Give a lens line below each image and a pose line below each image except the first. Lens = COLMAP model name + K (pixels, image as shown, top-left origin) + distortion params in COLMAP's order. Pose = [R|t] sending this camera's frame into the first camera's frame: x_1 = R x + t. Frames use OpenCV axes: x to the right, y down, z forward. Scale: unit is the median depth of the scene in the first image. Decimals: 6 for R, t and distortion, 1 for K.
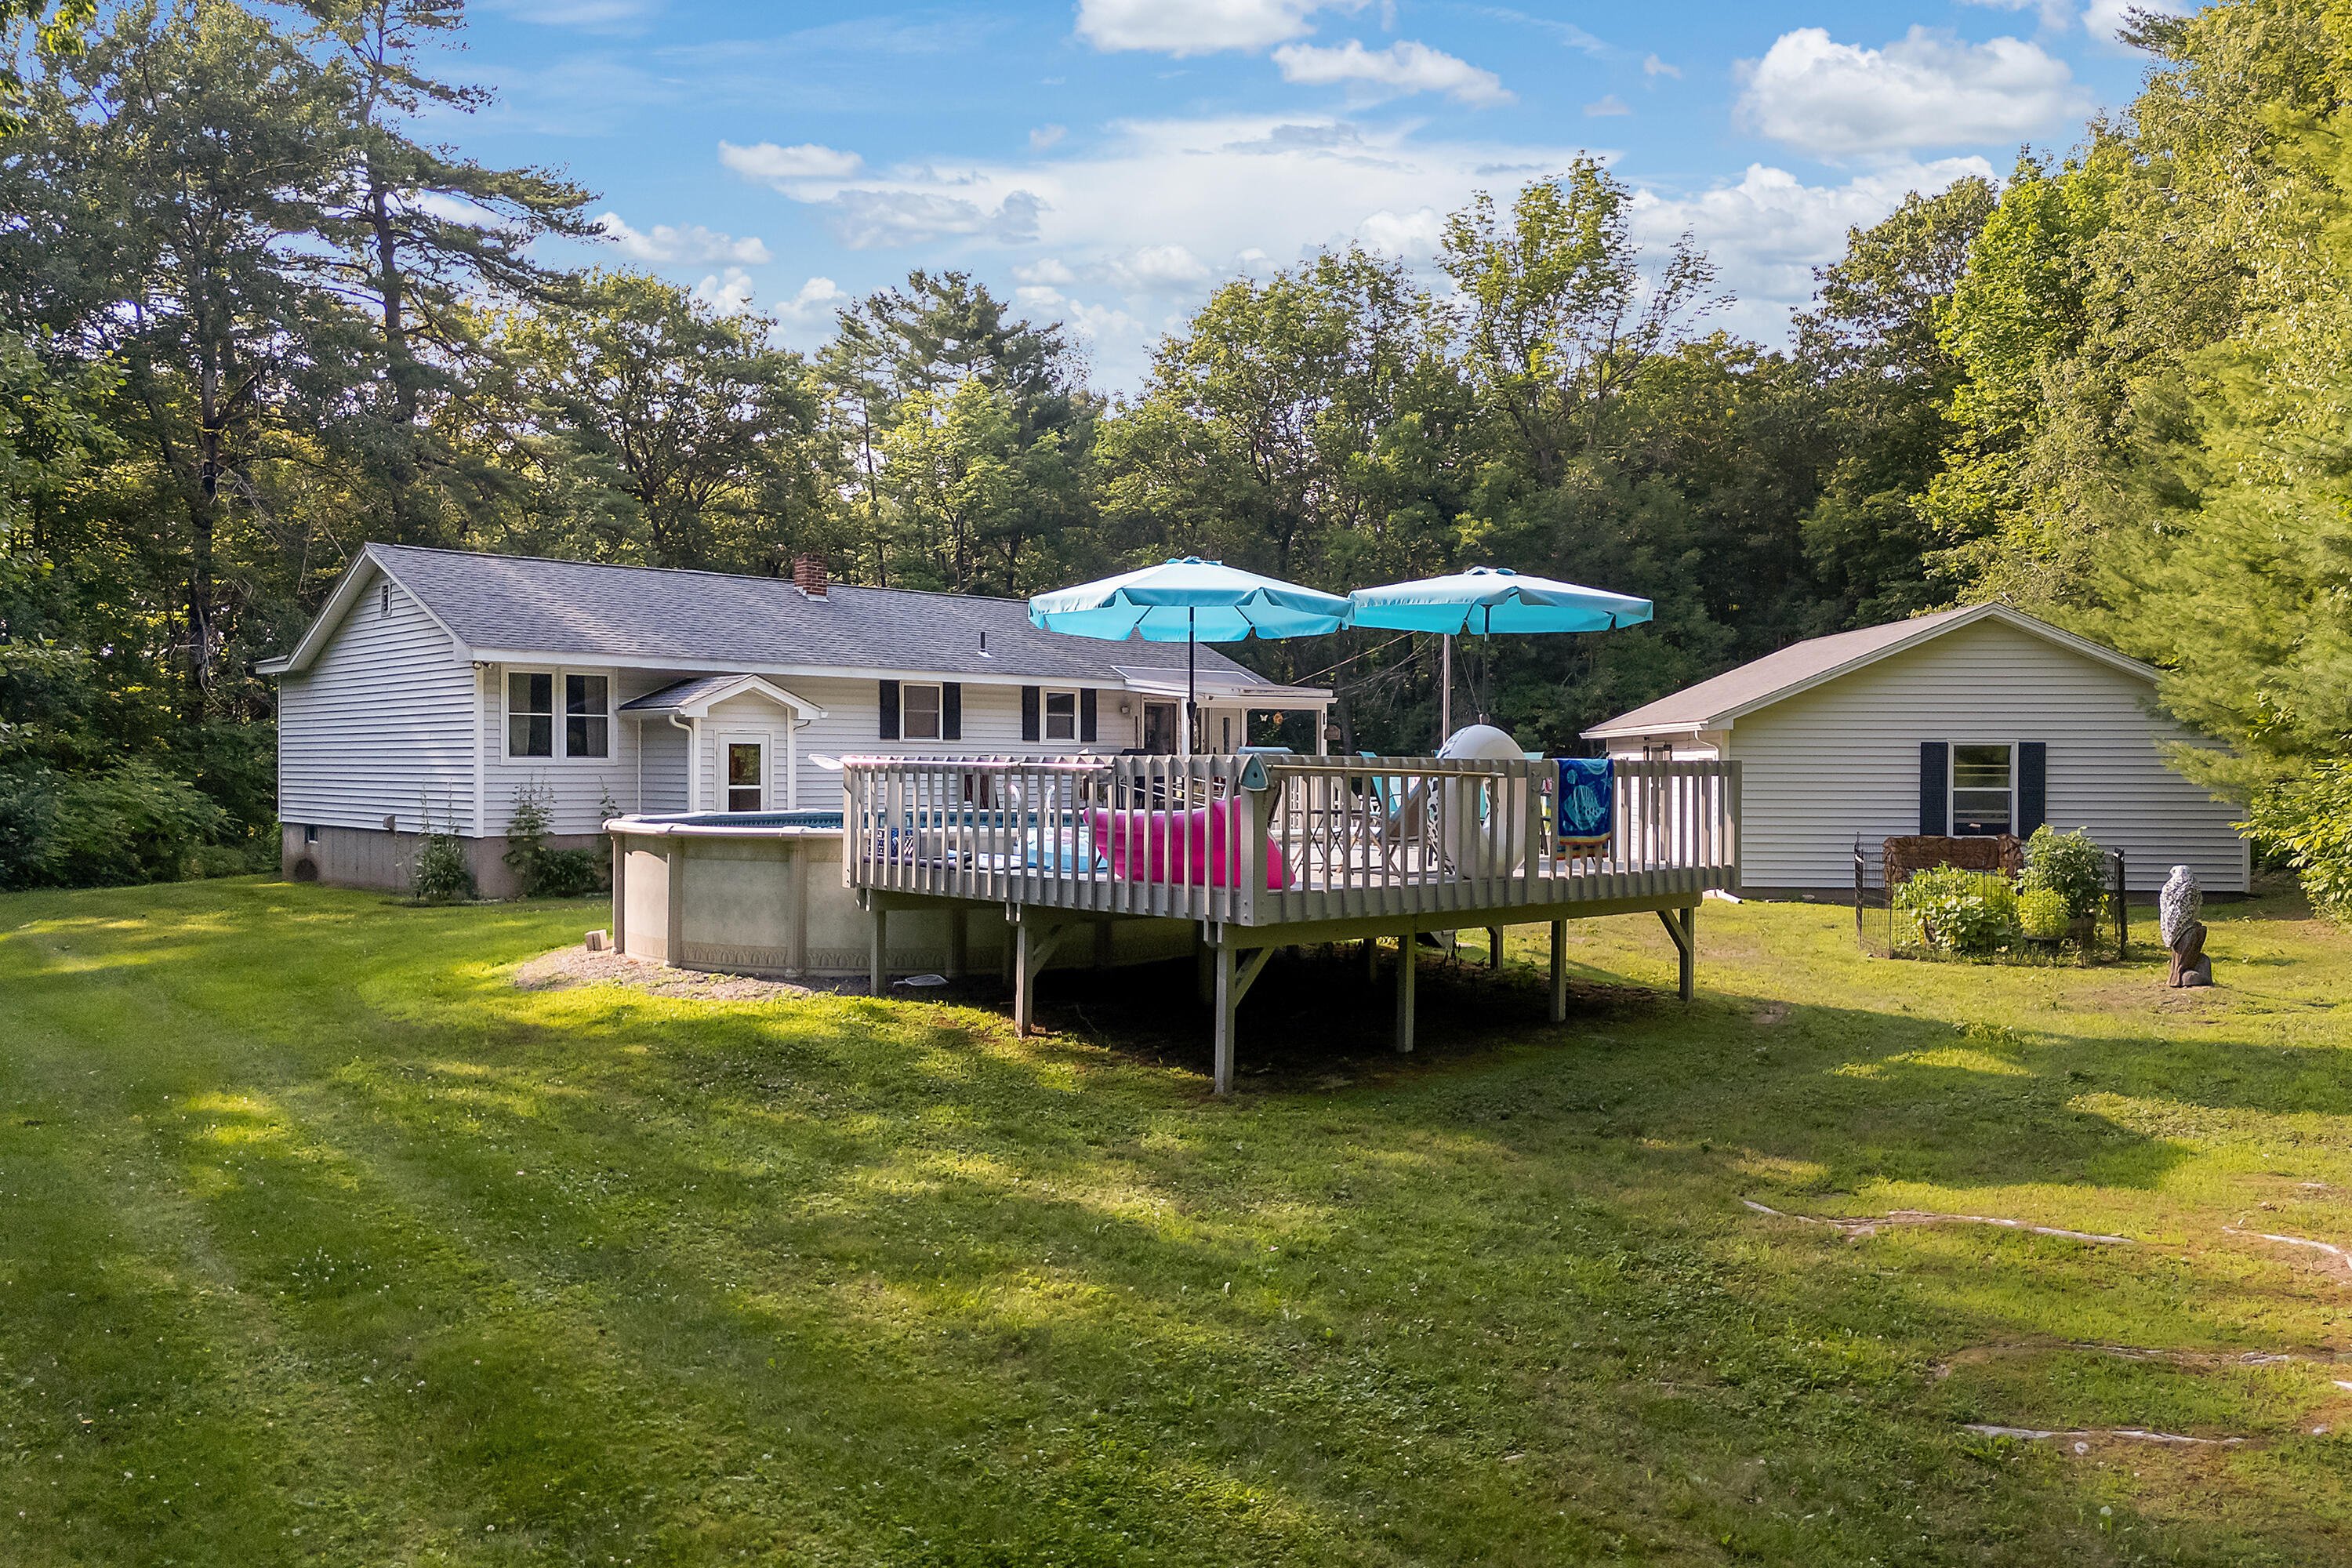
lens RADIAL K [[1775.1, 0, 1177.4], [0, 1775.1, 769.8], [0, 0, 1]] dist [0.093675, -0.082603]
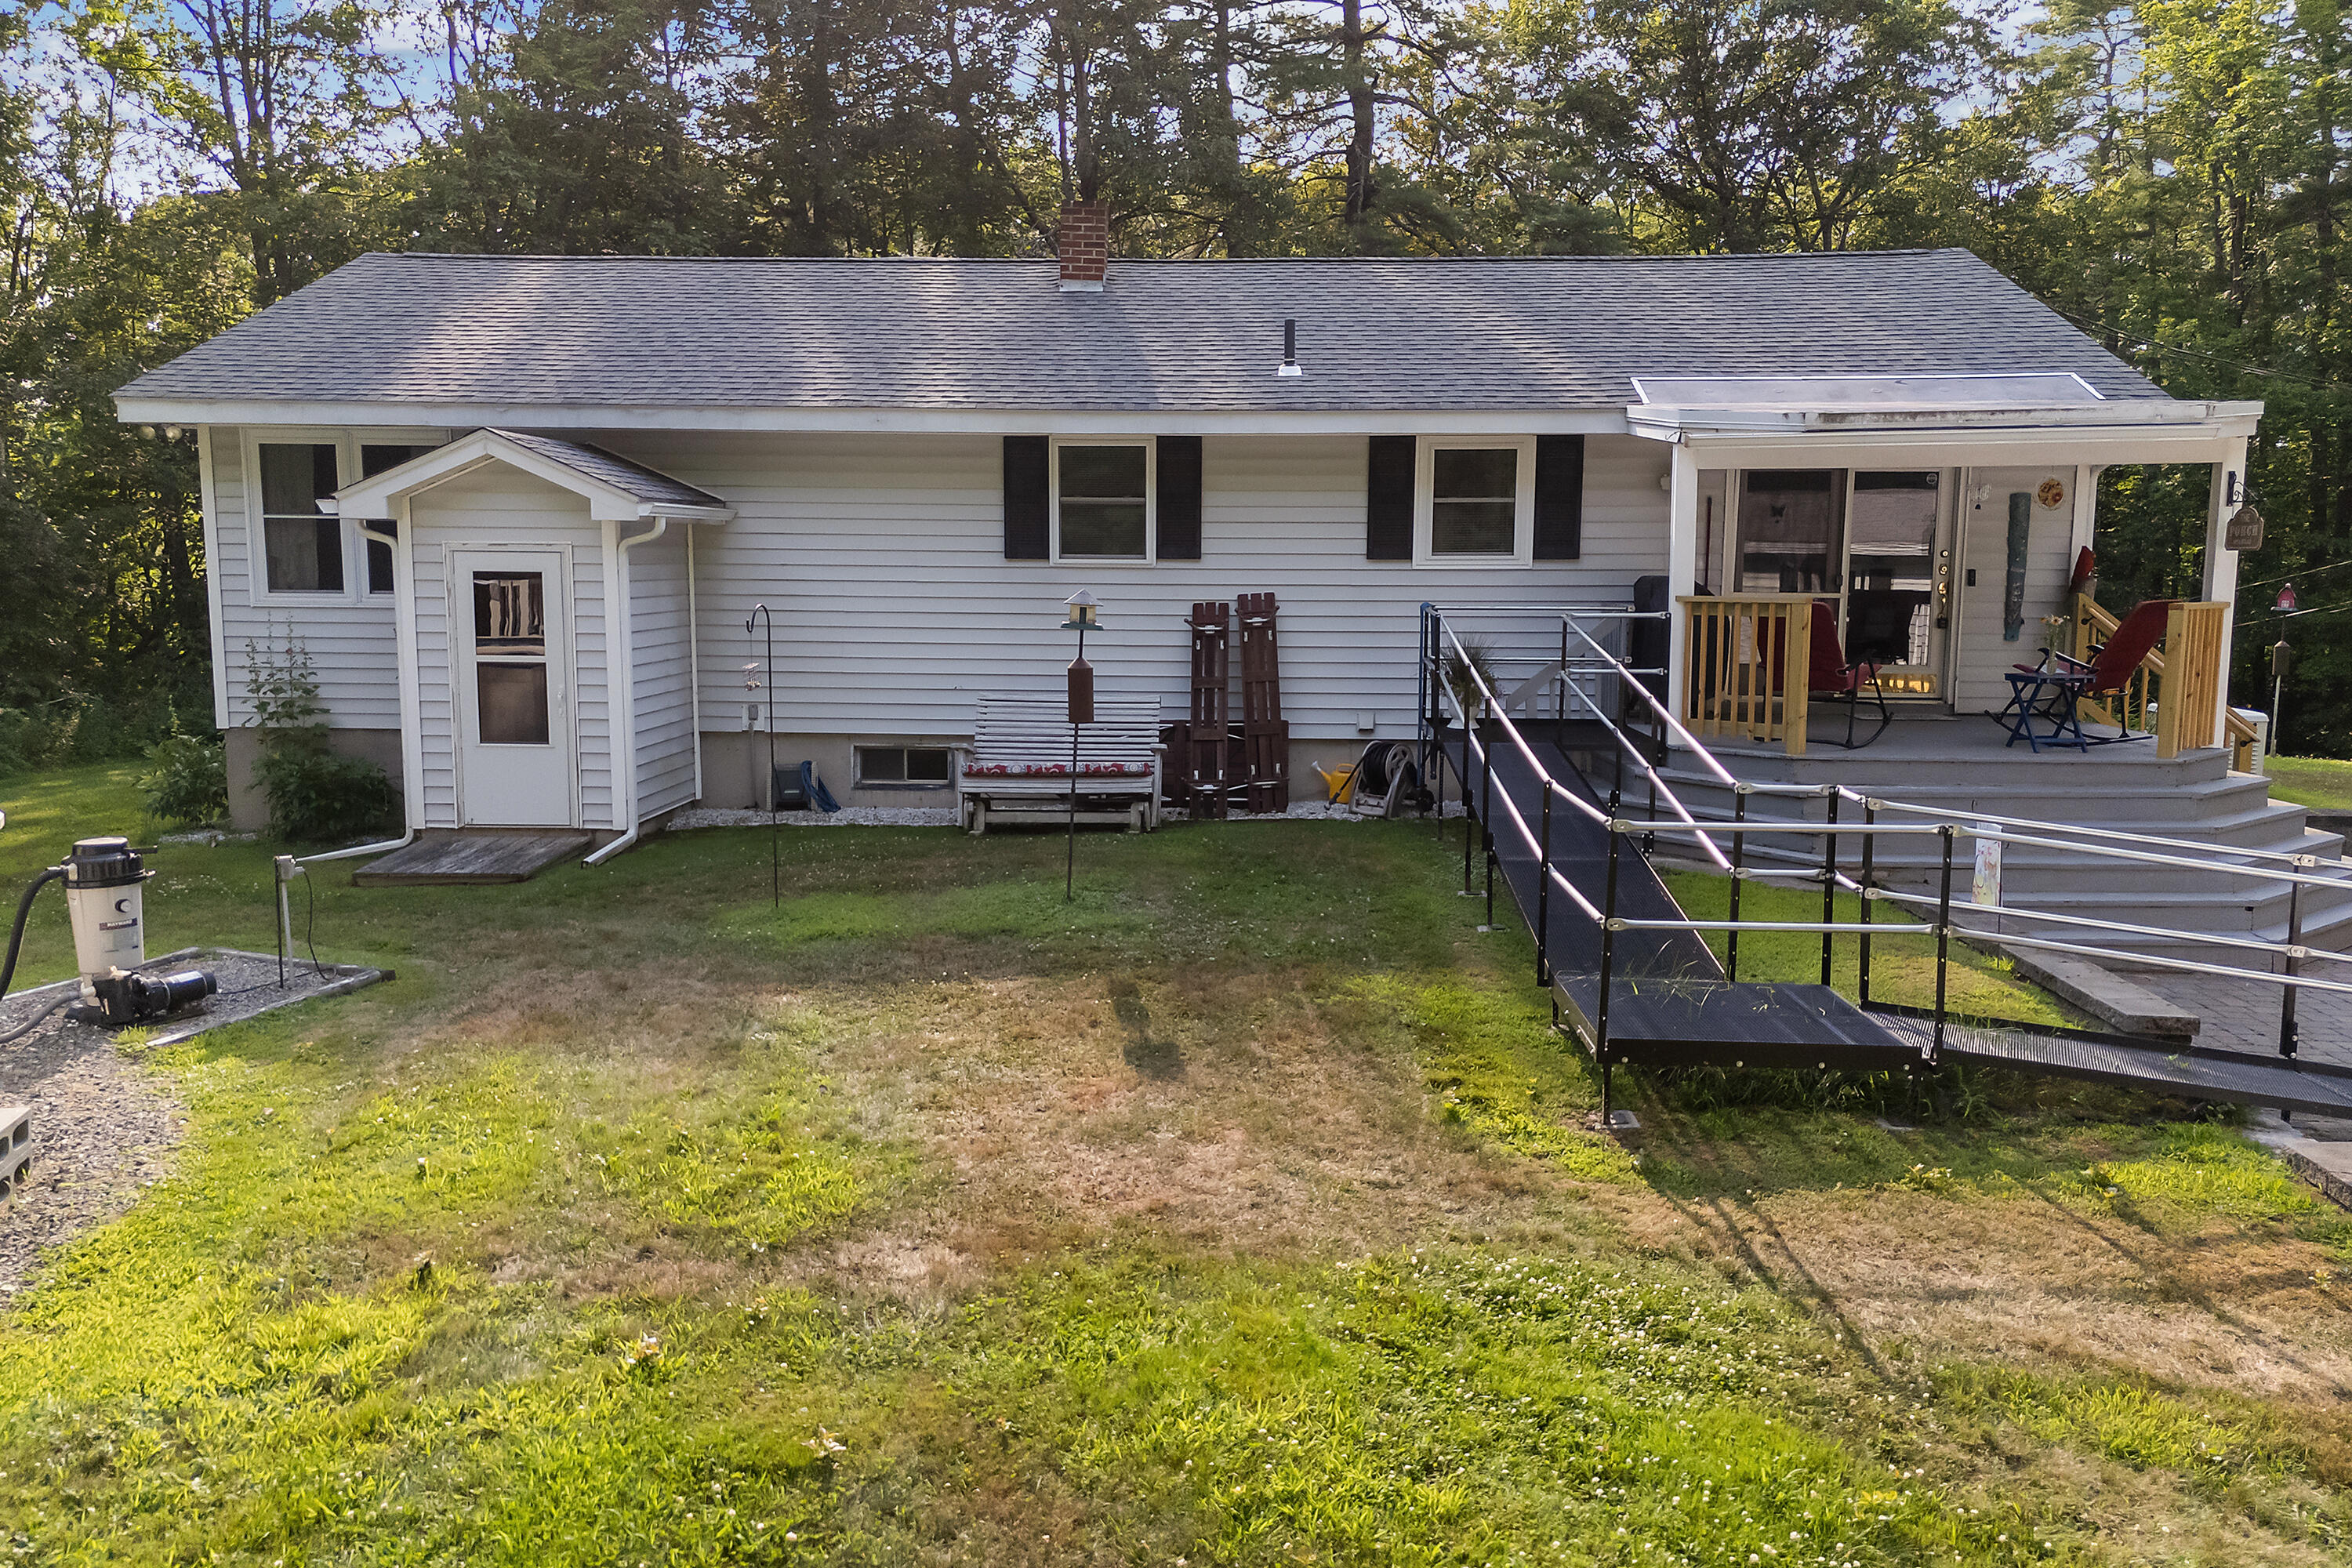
lens RADIAL K [[1775.1, 0, 1177.4], [0, 1775.1, 769.8], [0, 0, 1]] dist [0.093675, -0.082603]
pose [[0.677212, 0.084093, -0.730967, 0.220454], [-0.006901, 0.994130, 0.107975, -0.012396], [0.735756, -0.068078, 0.673816, 0.679502]]
